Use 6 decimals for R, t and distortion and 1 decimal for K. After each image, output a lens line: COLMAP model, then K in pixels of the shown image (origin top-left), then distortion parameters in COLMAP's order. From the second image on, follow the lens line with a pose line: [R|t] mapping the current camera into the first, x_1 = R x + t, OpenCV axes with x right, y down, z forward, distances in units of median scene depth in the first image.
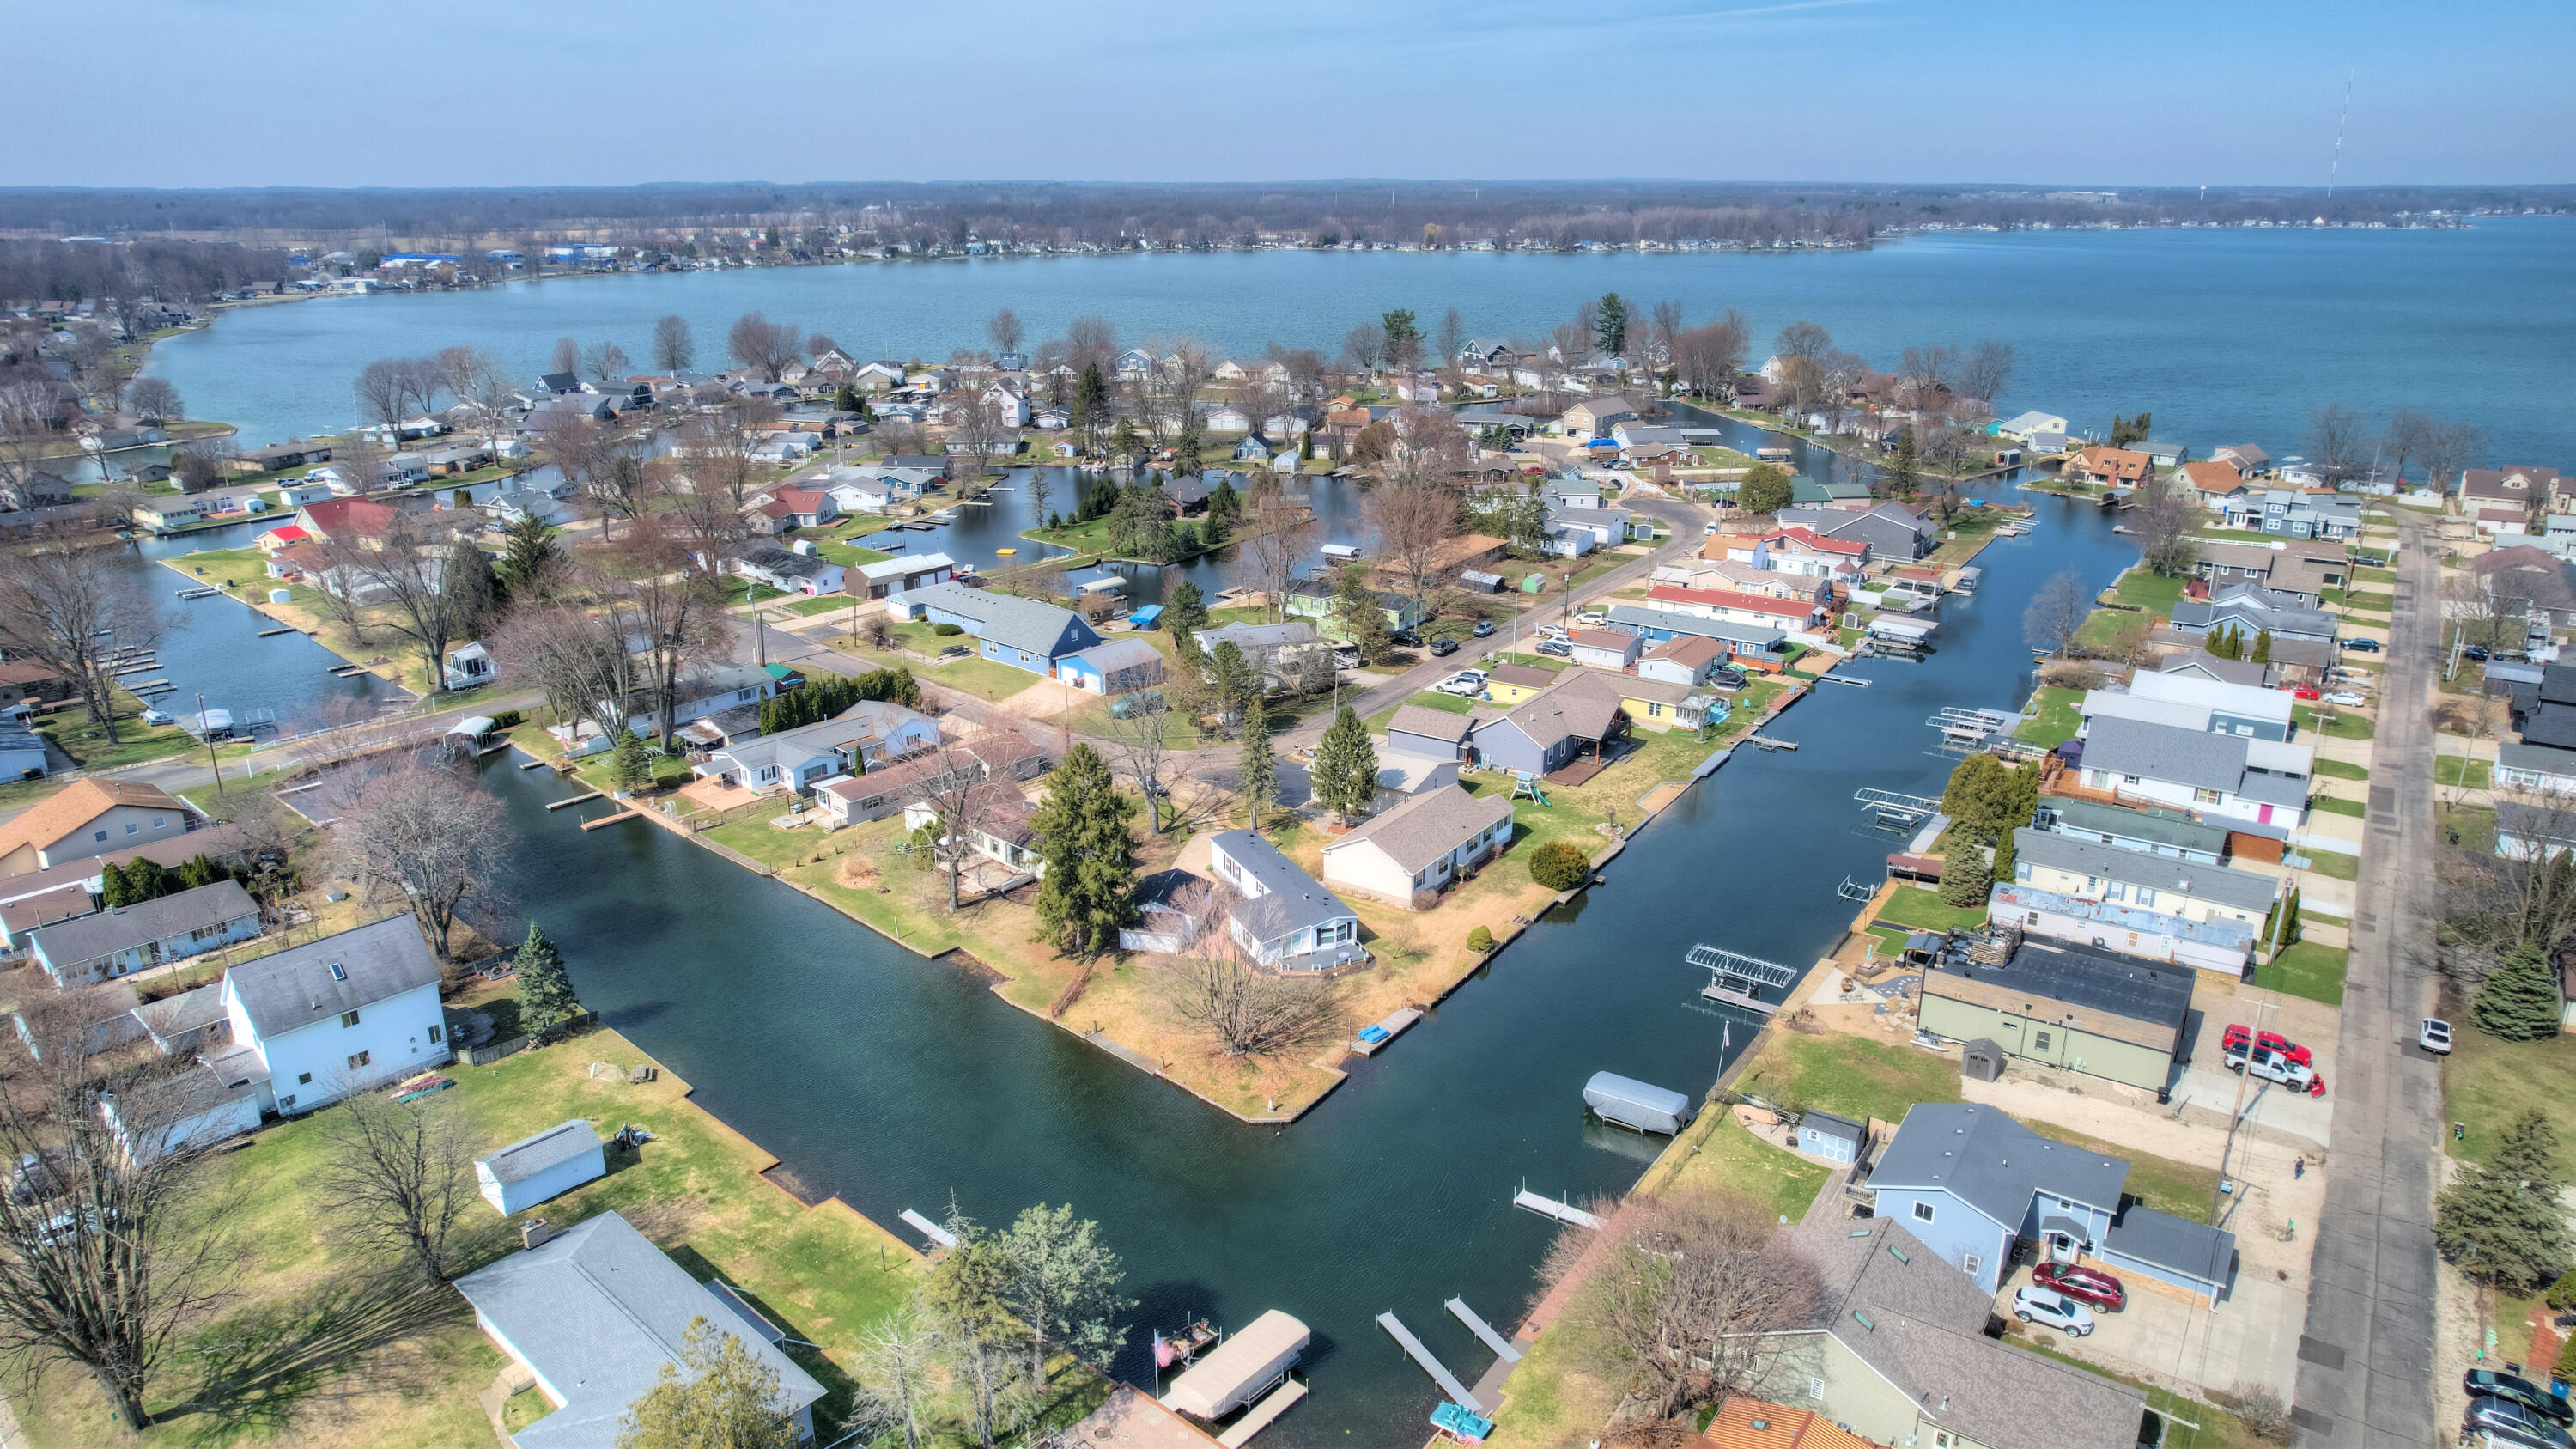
lens RADIAL K [[1652.5, 0, 1294.9], [0, 1652.5, 721.5], [0, 0, 1]] dist [-0.074113, 0.061825]
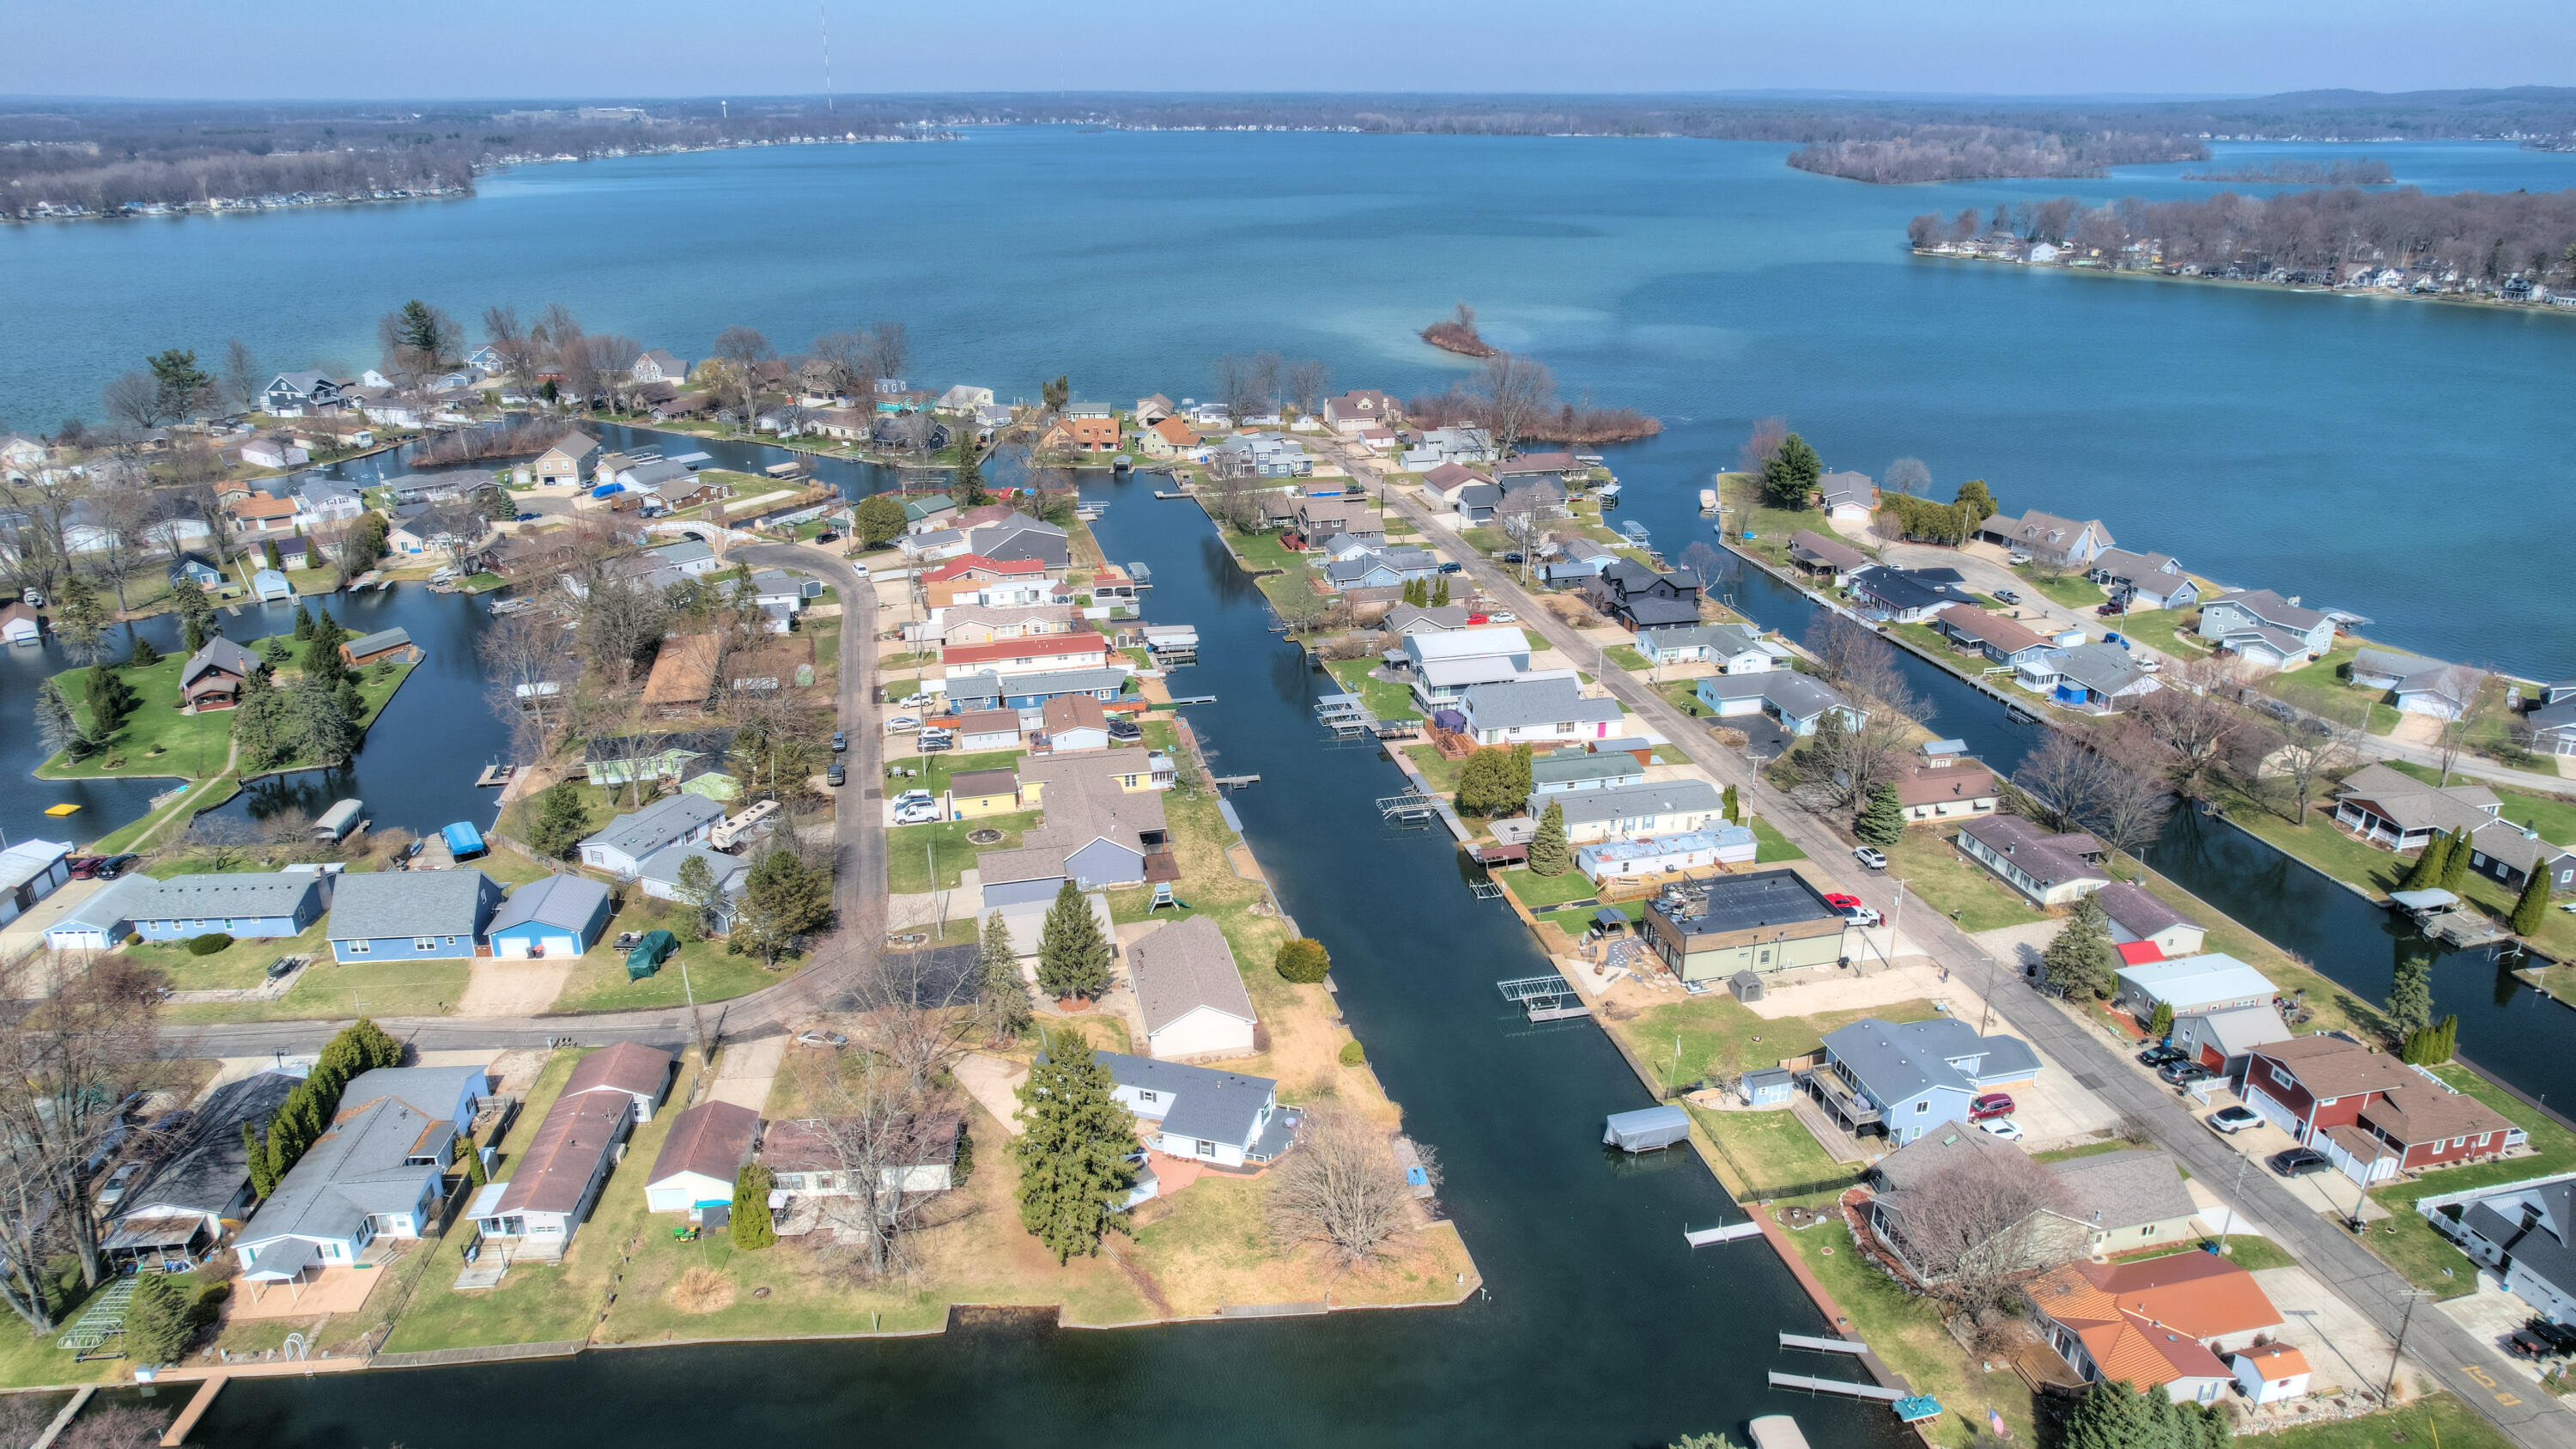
lens RADIAL K [[1652.5, 0, 1294.9], [0, 1652.5, 721.5], [0, 0, 1]] dist [-0.074113, 0.061825]
pose [[0.675704, -0.266068, 0.687482, -0.455747], [0.231404, 0.962010, 0.144875, -0.184724], [-0.699911, 0.061193, 0.711604, 0.188173]]
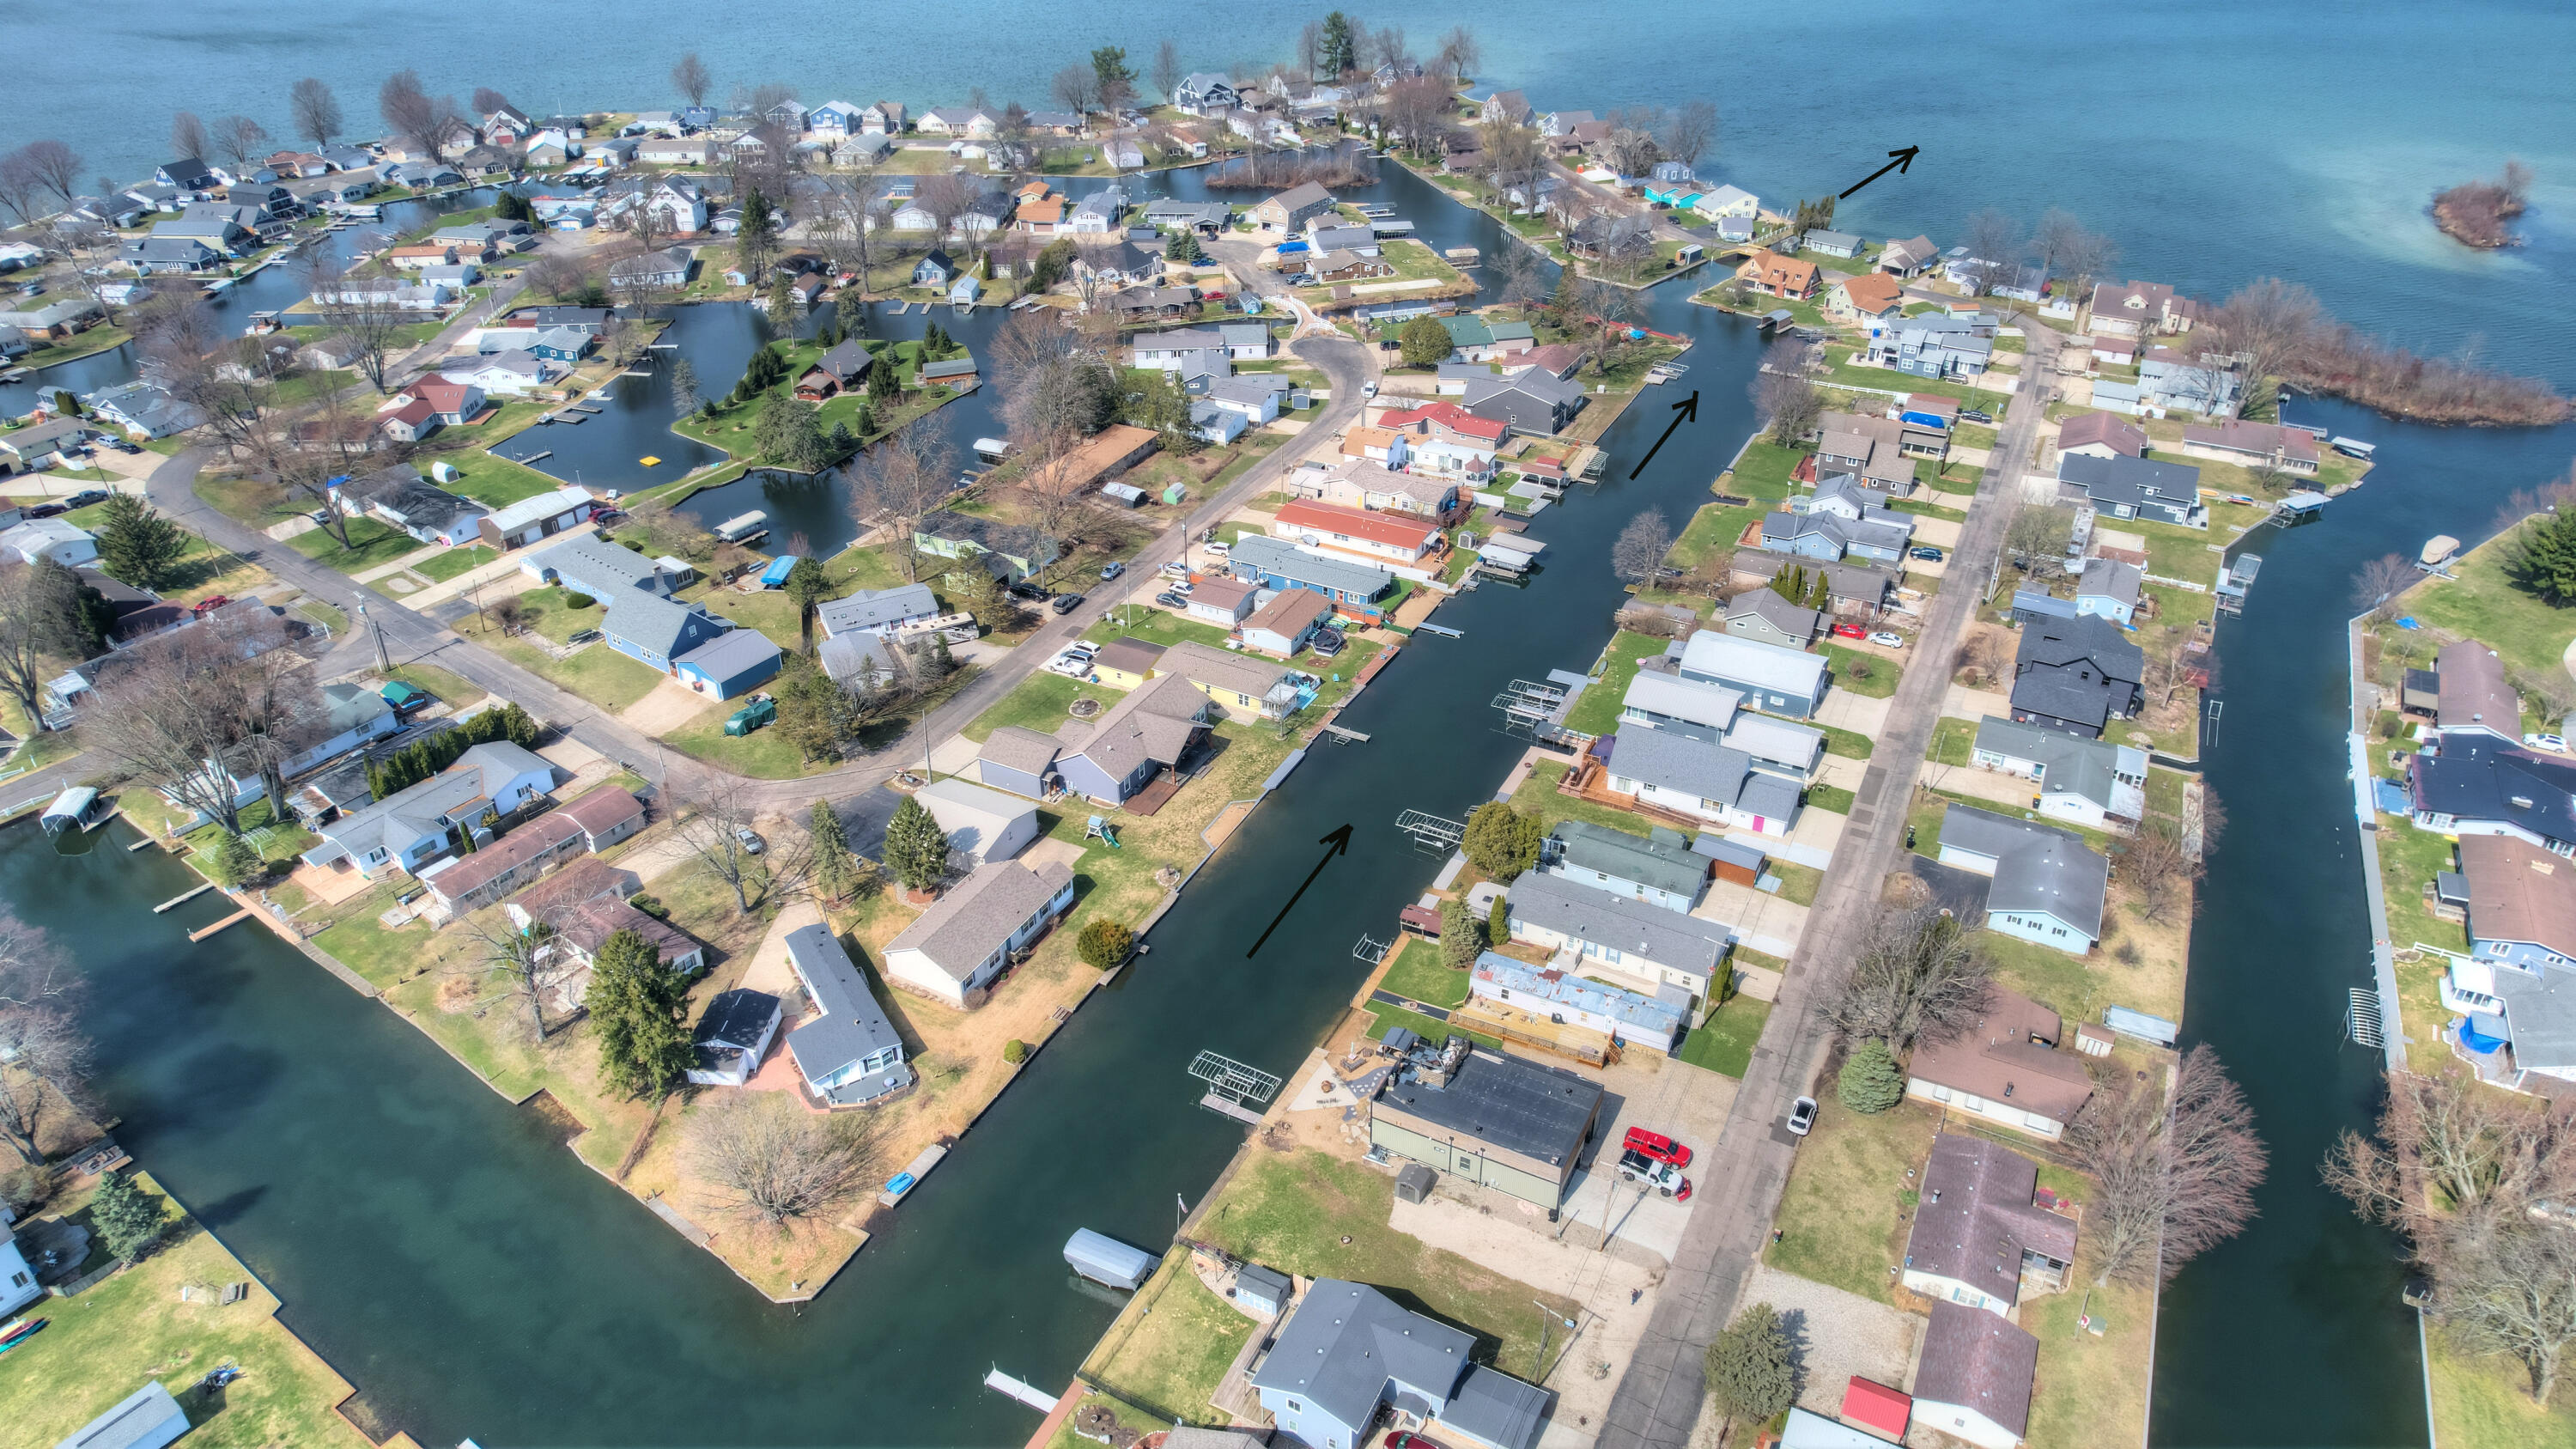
lens RADIAL K [[1652.5, 0, 1294.9], [0, 1652.5, 721.5], [0, 0, 1]] dist [-0.074113, 0.061825]
pose [[0.993381, -0.062611, 0.096303, 0.159371], [0.038395, 0.971154, 0.235340, -0.261735], [-0.108260, -0.230085, 0.967130, -0.040748]]
